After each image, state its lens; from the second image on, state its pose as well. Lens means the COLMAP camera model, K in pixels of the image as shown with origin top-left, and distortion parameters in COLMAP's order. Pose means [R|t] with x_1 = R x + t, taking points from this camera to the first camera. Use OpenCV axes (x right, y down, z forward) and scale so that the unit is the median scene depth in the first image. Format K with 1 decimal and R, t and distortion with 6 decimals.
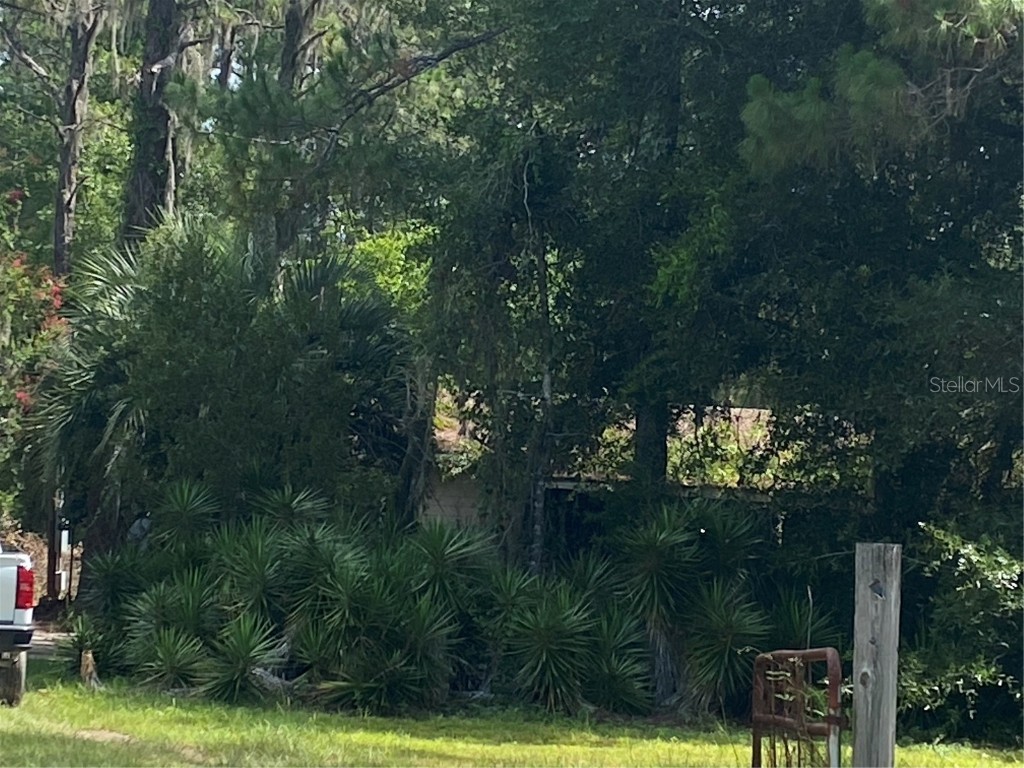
lens RADIAL K [[3116.9, 0, 509.7], [0, 3116.9, 387.8], [0, 0, 1]] dist [0.031816, 0.000000]
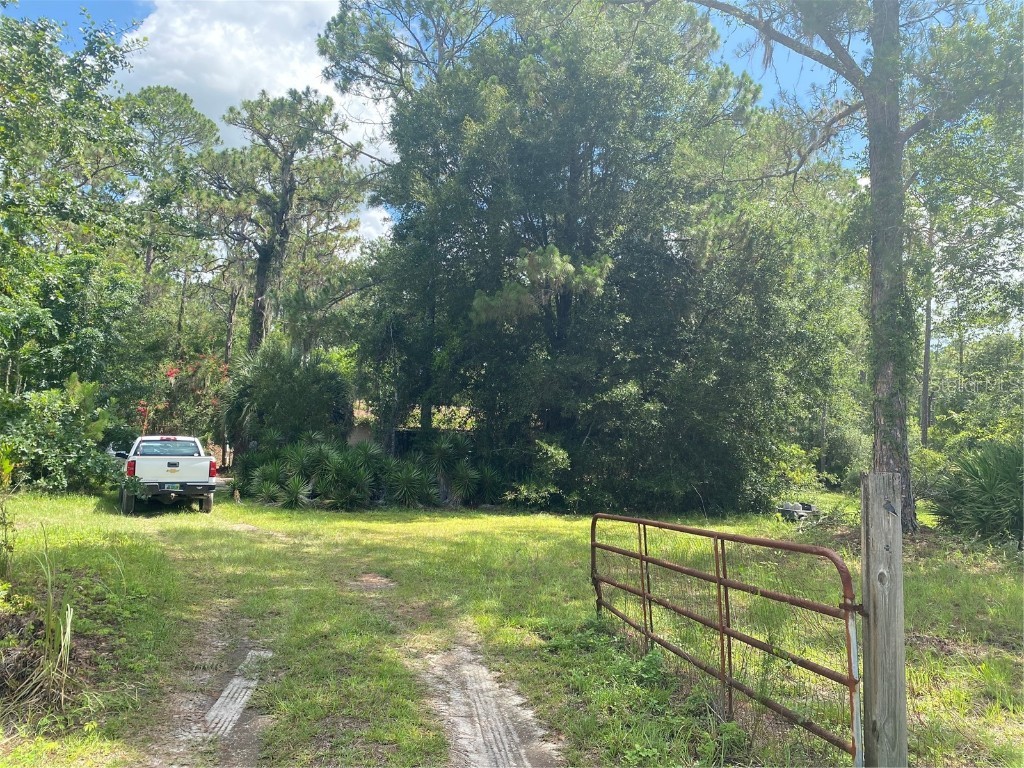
lens RADIAL K [[771.8, 0, 530.6], [0, 771.8, 377.5], [0, 0, 1]] dist [-0.014786, 0.032990]
pose [[0.972994, 0.003397, 0.230807, -0.040318], [0.004273, 0.999455, -0.032725, 0.007382], [-0.230793, 0.032828, 0.972449, 0.274784]]
